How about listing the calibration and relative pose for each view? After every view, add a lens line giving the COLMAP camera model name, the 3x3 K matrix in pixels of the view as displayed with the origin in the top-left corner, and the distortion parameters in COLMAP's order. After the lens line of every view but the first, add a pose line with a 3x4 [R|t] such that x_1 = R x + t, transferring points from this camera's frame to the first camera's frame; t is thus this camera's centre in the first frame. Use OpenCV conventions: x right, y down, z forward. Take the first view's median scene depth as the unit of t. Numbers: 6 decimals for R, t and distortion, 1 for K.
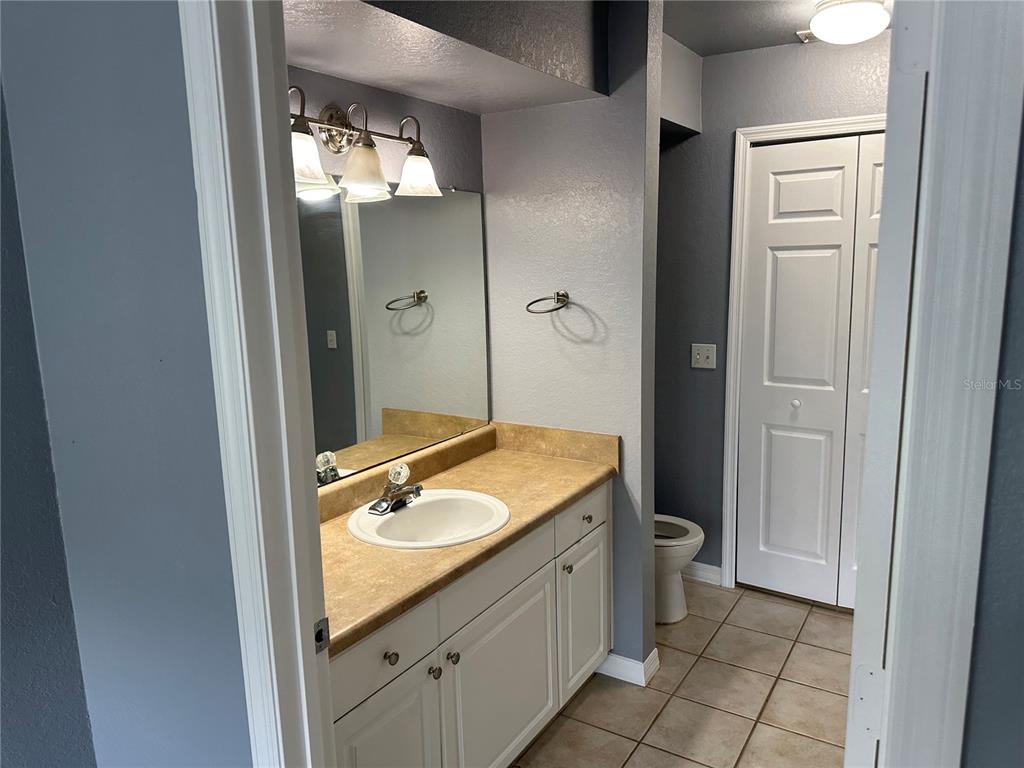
lens RADIAL K [[723.9, 0, 513.1], [0, 723.9, 382.1], [0, 0, 1]] dist [0.030183, -0.049752]
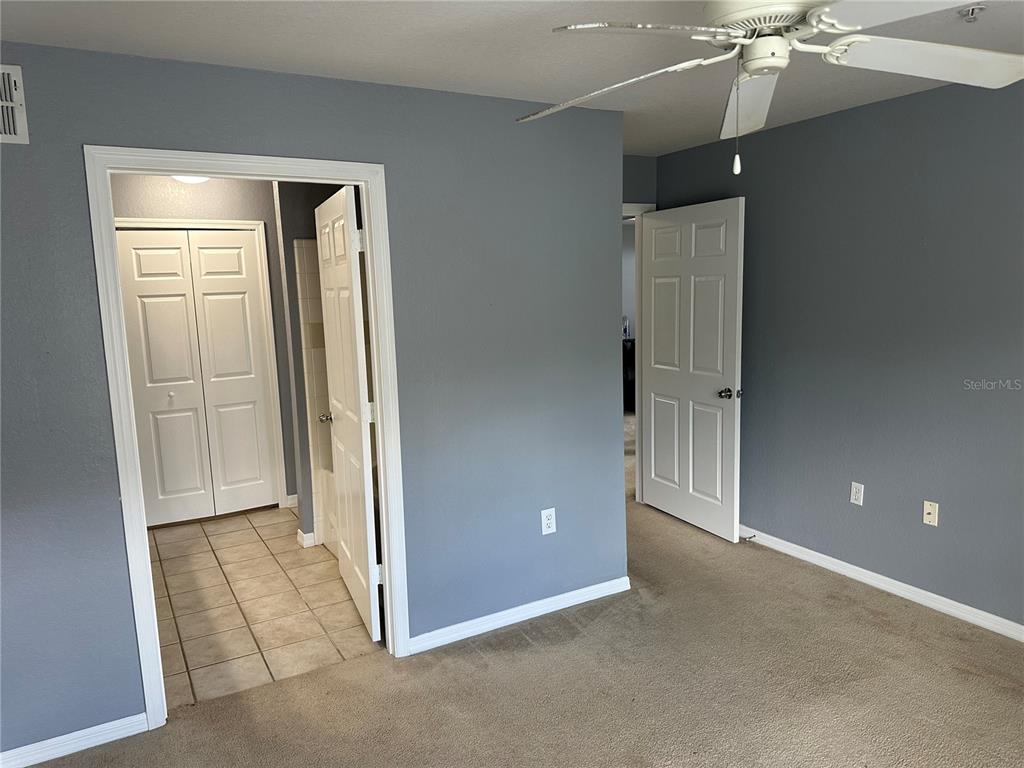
lens RADIAL K [[723.9, 0, 511.3], [0, 723.9, 386.7], [0, 0, 1]] dist [0.030183, -0.049752]
pose [[0.468846, -0.119044, 0.875221, -0.645291], [0.172204, 0.984182, 0.041617, 0.074860], [-0.866331, 0.131205, 0.481930, -0.396160]]
